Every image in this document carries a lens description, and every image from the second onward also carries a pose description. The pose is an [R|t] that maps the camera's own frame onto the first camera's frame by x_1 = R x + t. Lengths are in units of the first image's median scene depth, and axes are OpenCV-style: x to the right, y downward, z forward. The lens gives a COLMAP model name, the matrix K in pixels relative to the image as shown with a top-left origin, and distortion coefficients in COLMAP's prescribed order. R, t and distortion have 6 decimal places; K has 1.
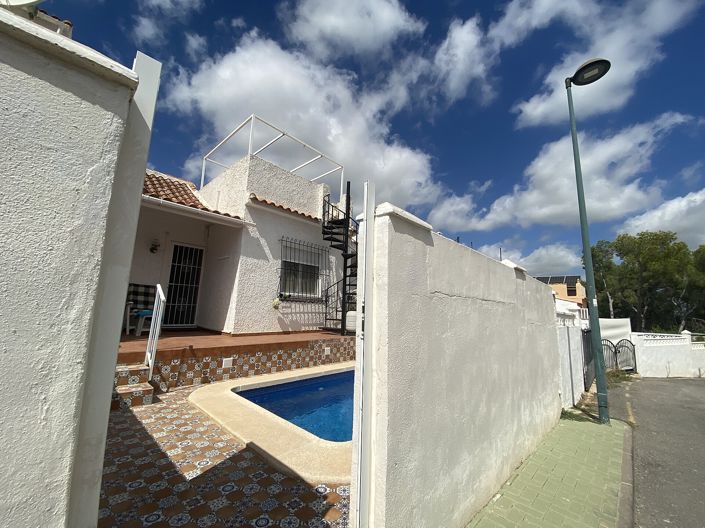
lens RADIAL K [[287.8, 0, 356.1], [0, 287.8, 261.3], [0, 0, 1]] dist [0.007621, -0.011817]
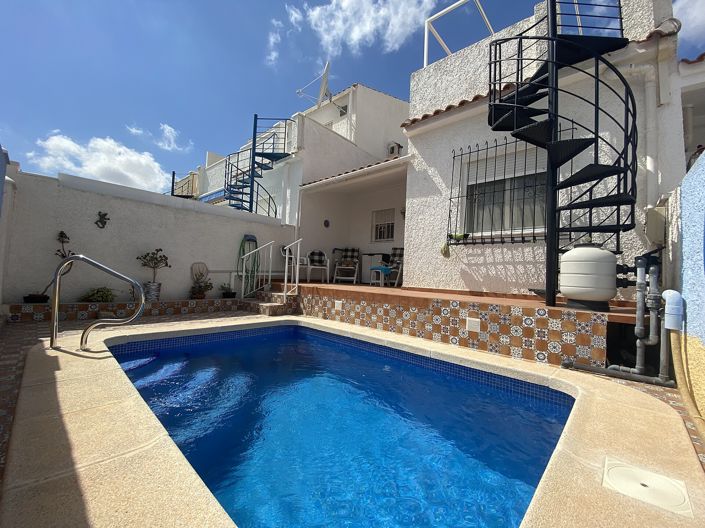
lens RADIAL K [[287.8, 0, 352.5], [0, 287.8, 269.2], [0, 0, 1]] dist [0.007621, -0.011817]
pose [[0.013387, -0.056217, -0.998329, 0.430165], [0.114640, 0.991921, -0.054319, 0.211447], [0.993317, -0.113721, 0.019723, 0.771672]]
